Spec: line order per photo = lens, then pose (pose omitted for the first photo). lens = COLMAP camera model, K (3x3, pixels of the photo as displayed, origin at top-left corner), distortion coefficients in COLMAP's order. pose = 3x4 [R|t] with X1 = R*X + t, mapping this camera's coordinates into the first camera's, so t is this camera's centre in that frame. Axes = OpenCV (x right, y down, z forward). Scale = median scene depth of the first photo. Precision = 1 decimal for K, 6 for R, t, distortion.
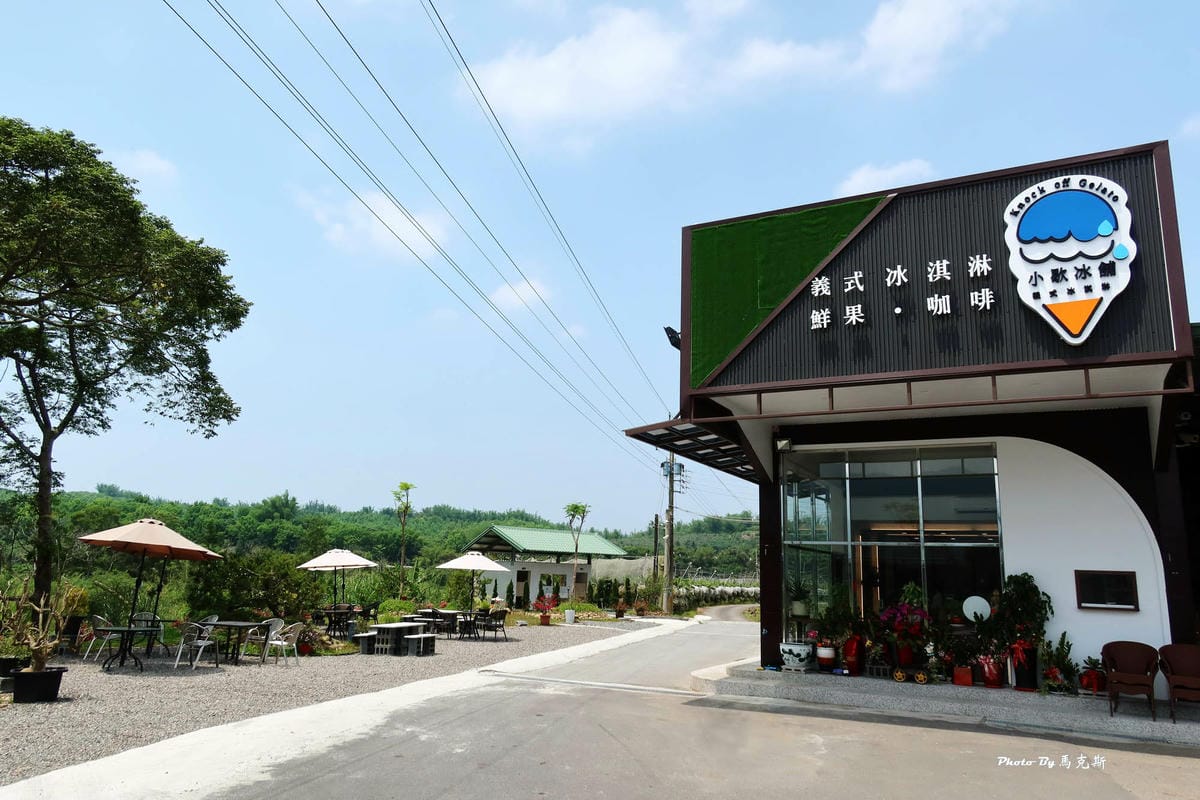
lens RADIAL K [[816.1, 0, 597.0], [0, 816.1, 397.1], [0, 0, 1]] dist [-0.005506, -0.003731]
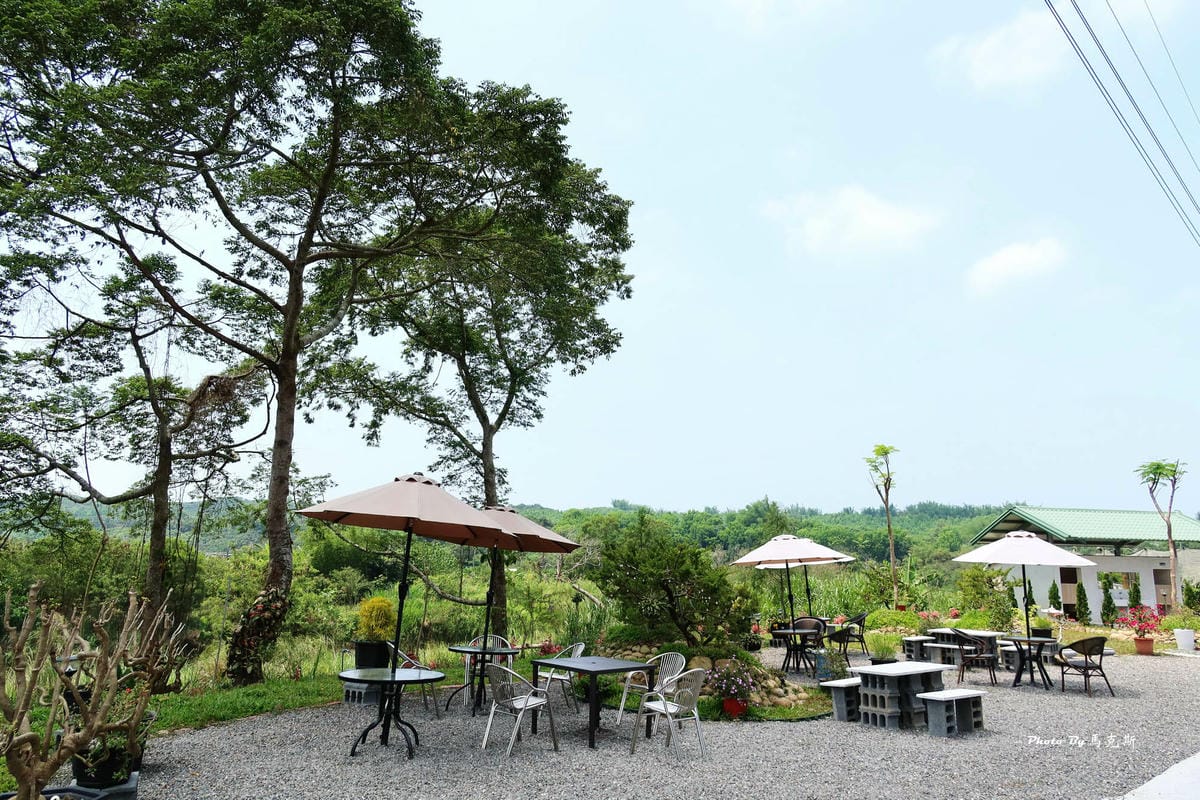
lens RADIAL K [[816.1, 0, 597.0], [0, 816.1, 397.1], [0, 0, 1]] dist [-0.005506, -0.003731]
pose [[0.841670, -0.121950, -0.526041, -0.062948], [0.120925, 0.991991, -0.036487, 0.057819], [0.526278, -0.032902, 0.849676, 0.258976]]
